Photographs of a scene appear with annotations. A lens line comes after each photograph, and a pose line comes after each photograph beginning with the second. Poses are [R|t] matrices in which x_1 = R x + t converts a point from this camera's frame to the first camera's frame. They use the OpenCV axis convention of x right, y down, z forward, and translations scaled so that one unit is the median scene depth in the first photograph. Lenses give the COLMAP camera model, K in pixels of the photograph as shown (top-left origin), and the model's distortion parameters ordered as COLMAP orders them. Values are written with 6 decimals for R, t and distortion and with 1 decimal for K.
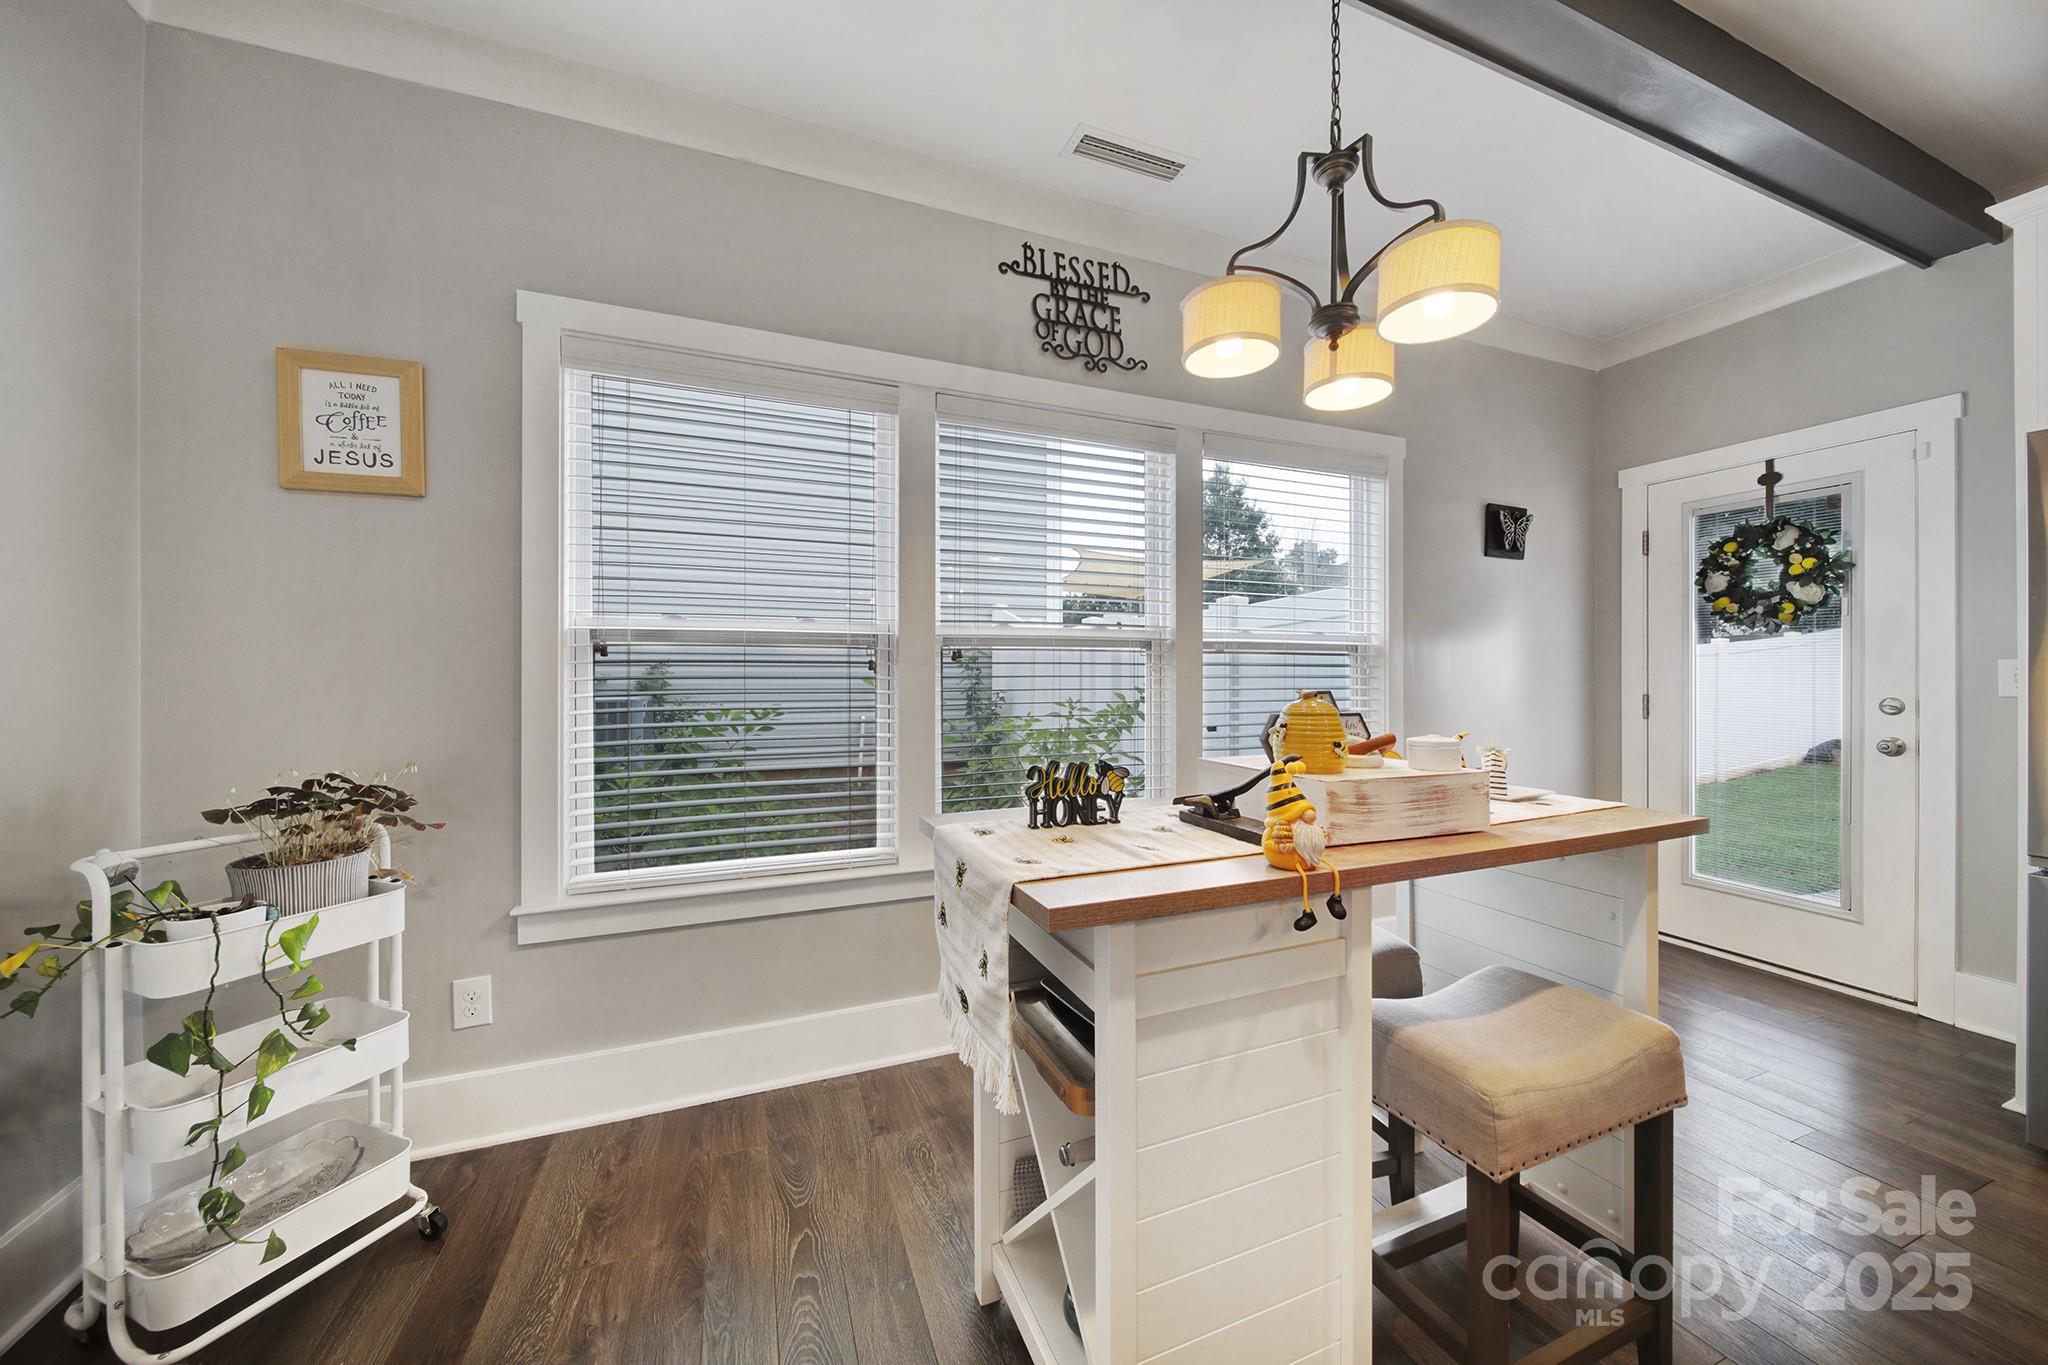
lens RADIAL K [[721.4, 0, 1025.3], [0, 721.4, 677.7], [0, 0, 1]] dist [-0.001087, -0.000137]
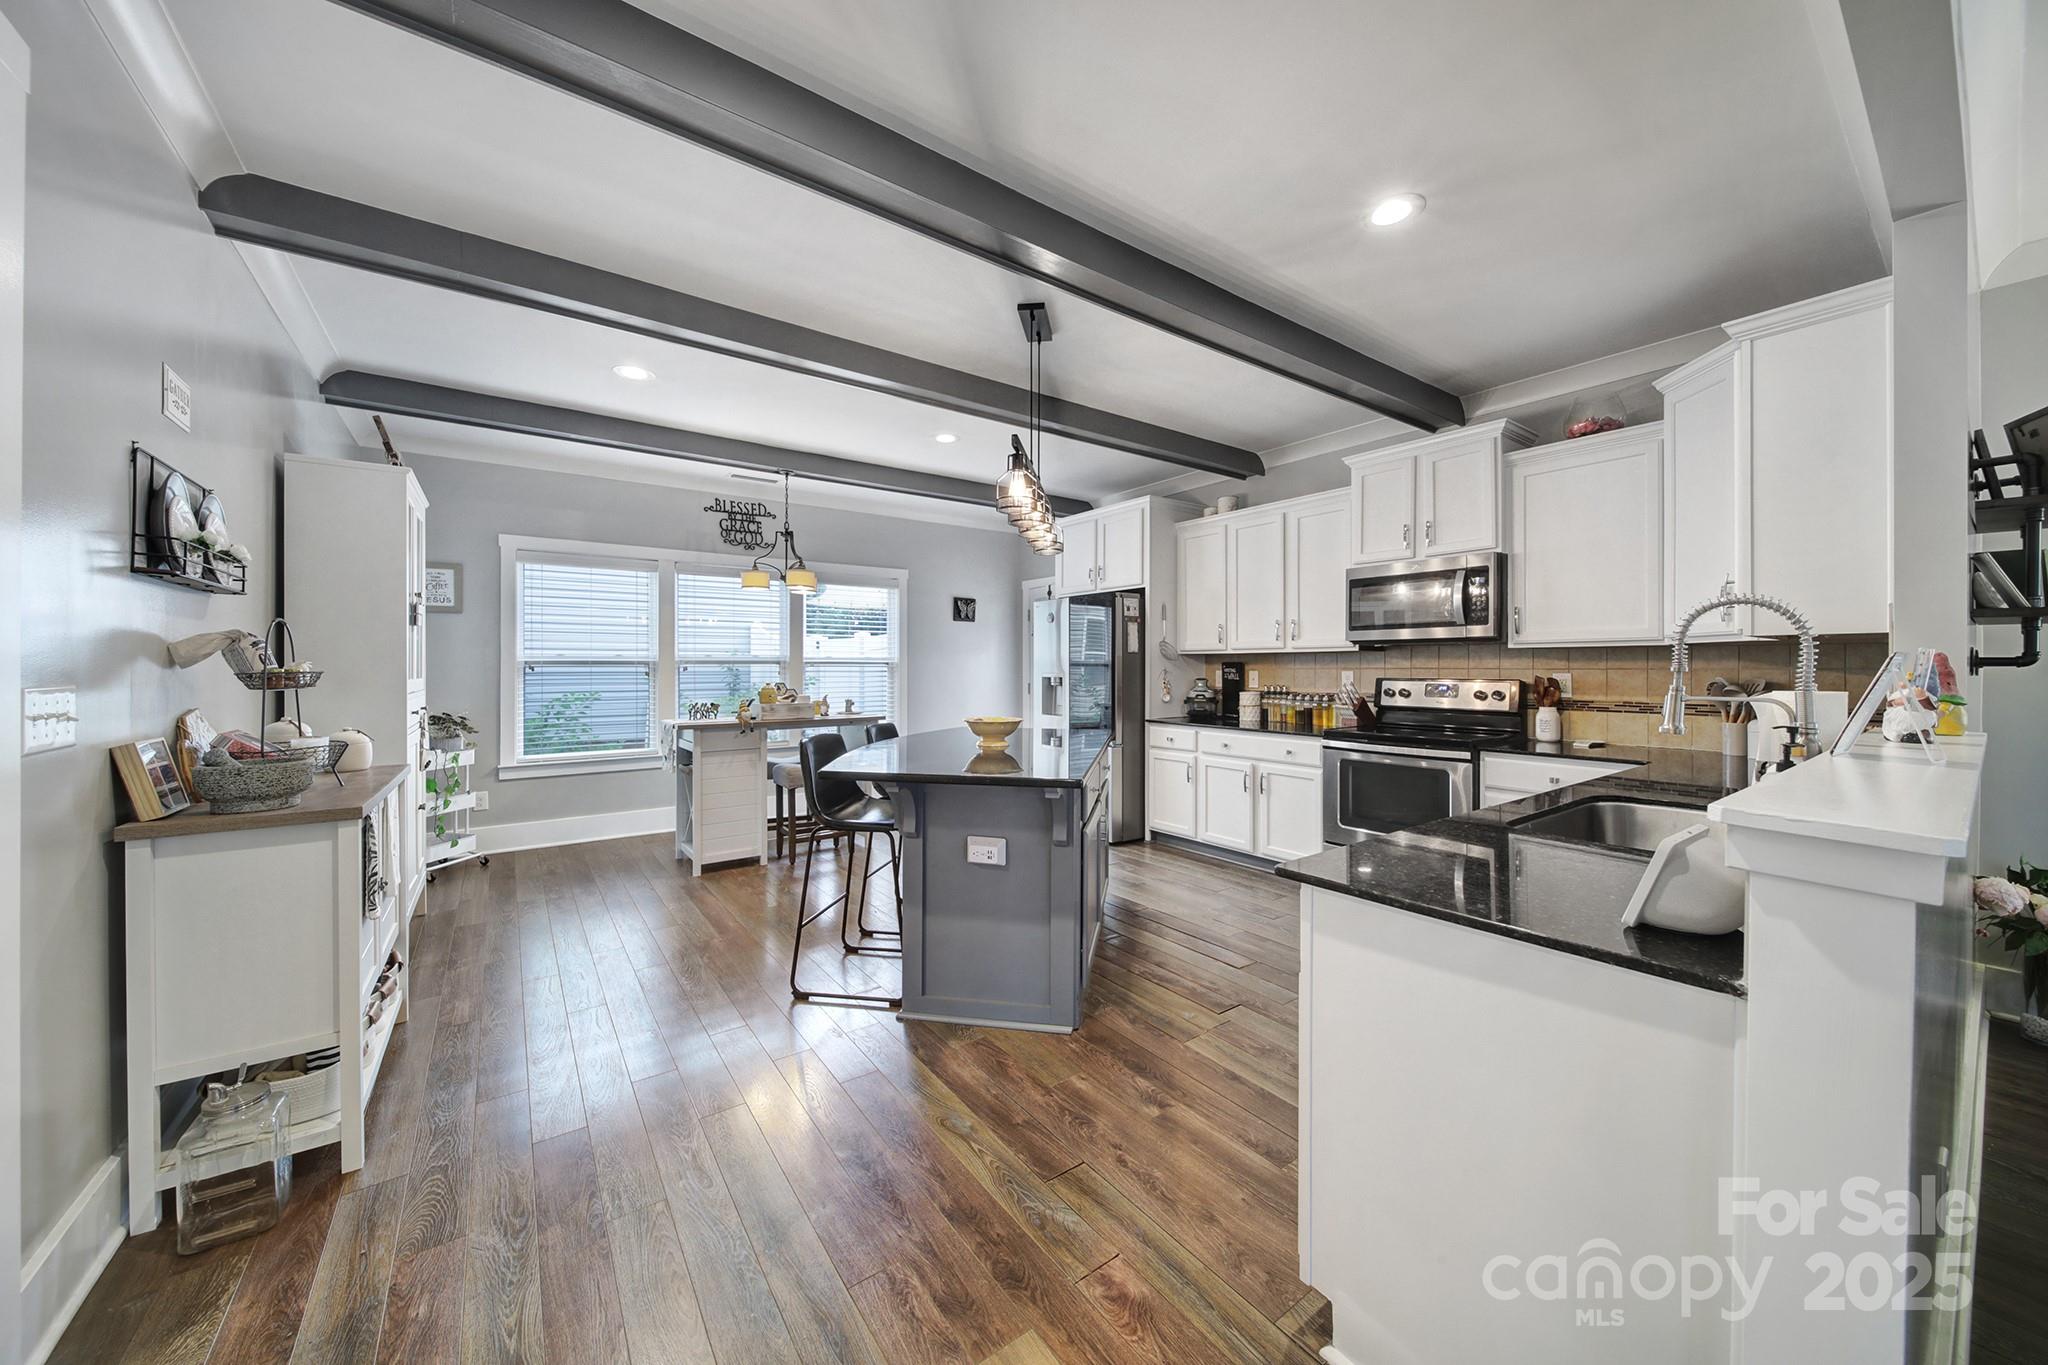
lens RADIAL K [[721.8, 0, 1021.1], [0, 721.8, 665.1], [0, 0, 1]] dist [-0.001220, -0.000062]
pose [[0.969511, -0.002455, 0.245036, 0.378175], [0.004891, 0.999944, -0.009335, -0.014769], [-0.244999, 0.010249, 0.969469, -1.515733]]
